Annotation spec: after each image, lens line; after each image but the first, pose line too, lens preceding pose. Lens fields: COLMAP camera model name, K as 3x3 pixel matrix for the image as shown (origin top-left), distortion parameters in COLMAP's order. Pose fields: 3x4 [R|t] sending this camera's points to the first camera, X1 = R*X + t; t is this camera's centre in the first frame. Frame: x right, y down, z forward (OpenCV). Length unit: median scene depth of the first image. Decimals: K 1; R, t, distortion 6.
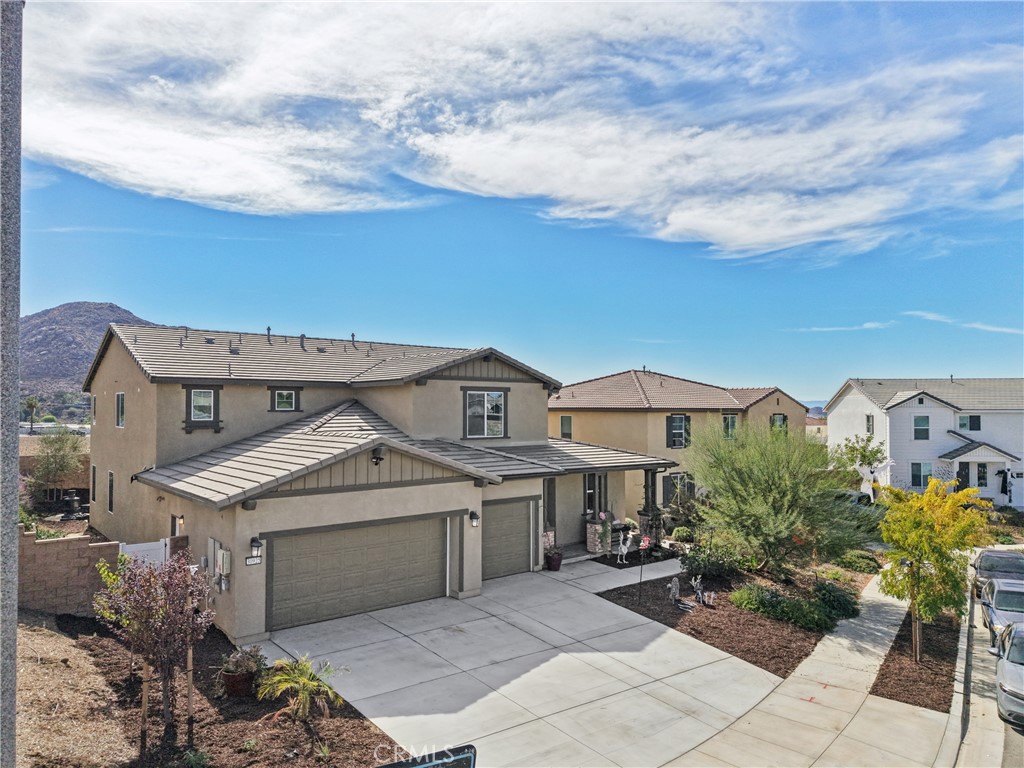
lens RADIAL K [[691.8, 0, 534.0], [0, 691.8, 390.6], [0, 0, 1]] dist [0.024297, -0.025428]
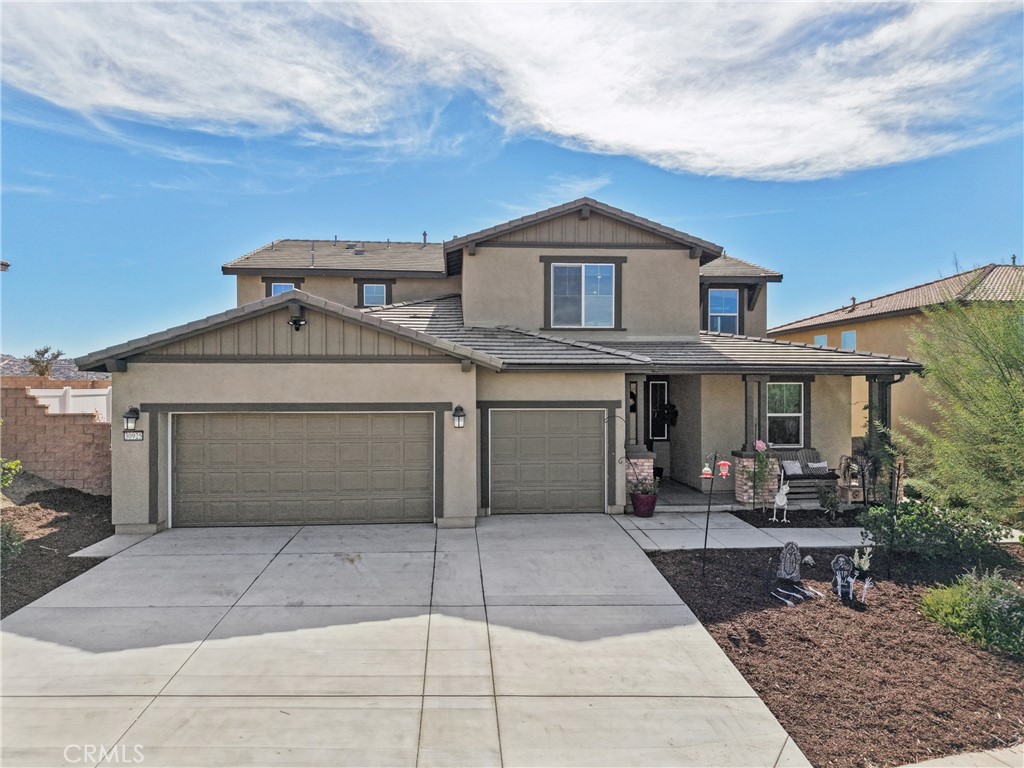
lens RADIAL K [[697.2, 0, 517.6], [0, 697.2, 395.9], [0, 0, 1]] dist [0.023317, -0.017081]
pose [[0.817442, 0.000822, -0.576010, 0.365984], [0.019359, 0.999395, 0.028900, 0.147123], [0.575686, -0.034775, 0.816931, 0.471375]]
